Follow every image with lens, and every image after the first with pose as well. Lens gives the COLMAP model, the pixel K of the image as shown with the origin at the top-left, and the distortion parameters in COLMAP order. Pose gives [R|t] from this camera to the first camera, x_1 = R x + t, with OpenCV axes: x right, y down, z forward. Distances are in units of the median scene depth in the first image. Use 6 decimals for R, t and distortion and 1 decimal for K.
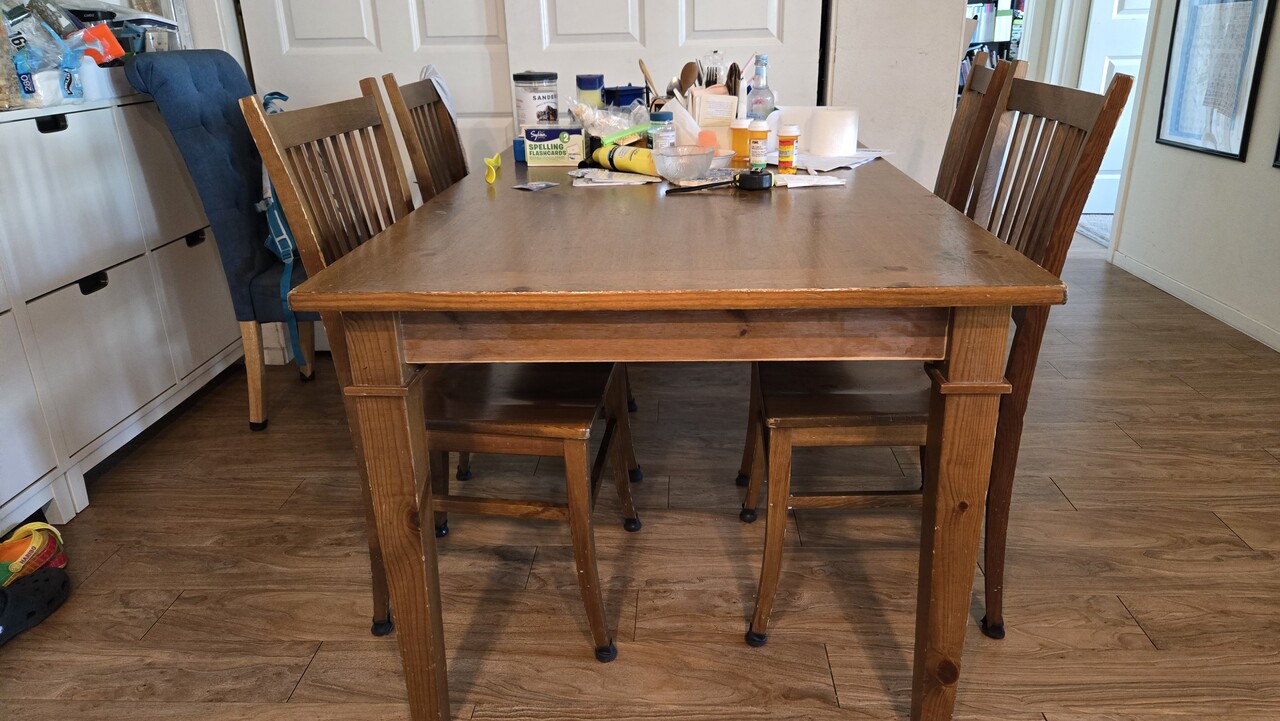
lens RADIAL K [[812.3, 0, 620.7], [0, 812.3, 360.5], [0, 0, 1]] dist [0.077097, -0.069857]
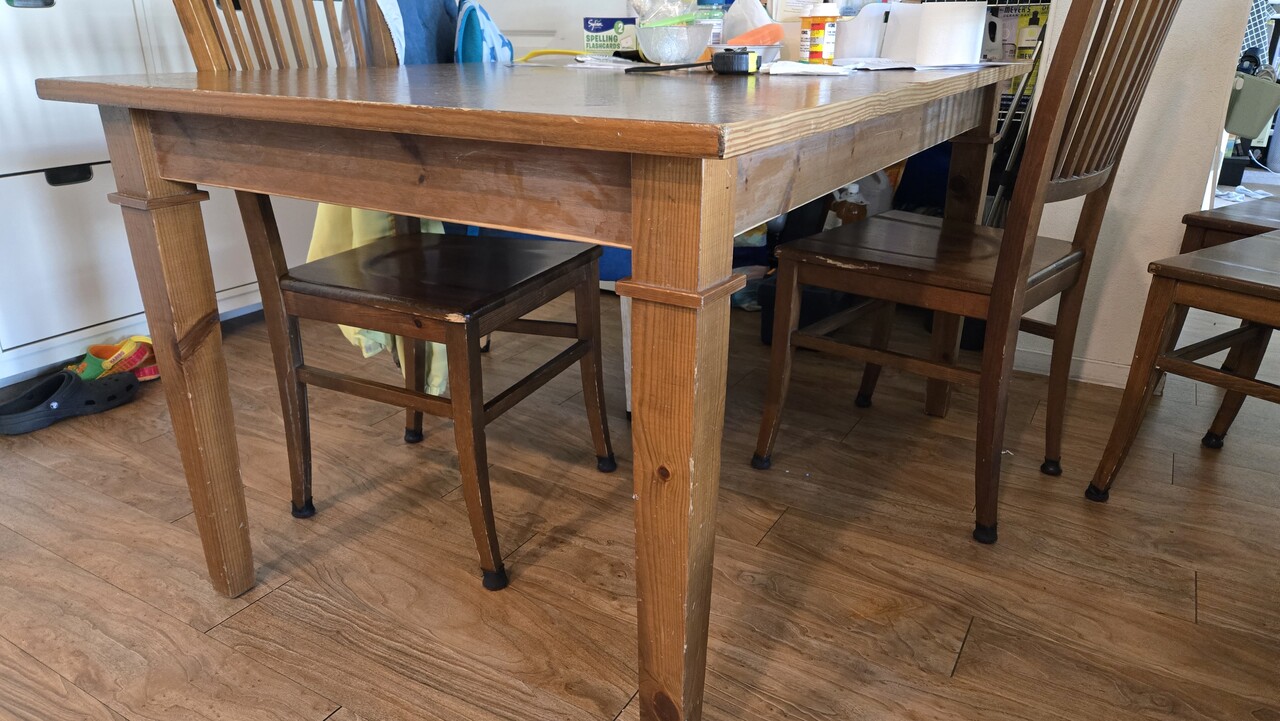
lens RADIAL K [[812.3, 0, 620.7], [0, 812.3, 360.5], [0, 0, 1]] dist [0.077097, -0.069857]
pose [[0.888286, 0.199989, -0.413464, 0.662638], [-0.194927, 0.979281, 0.054889, 0.054498], [0.415875, 0.031839, 0.908864, 0.364899]]
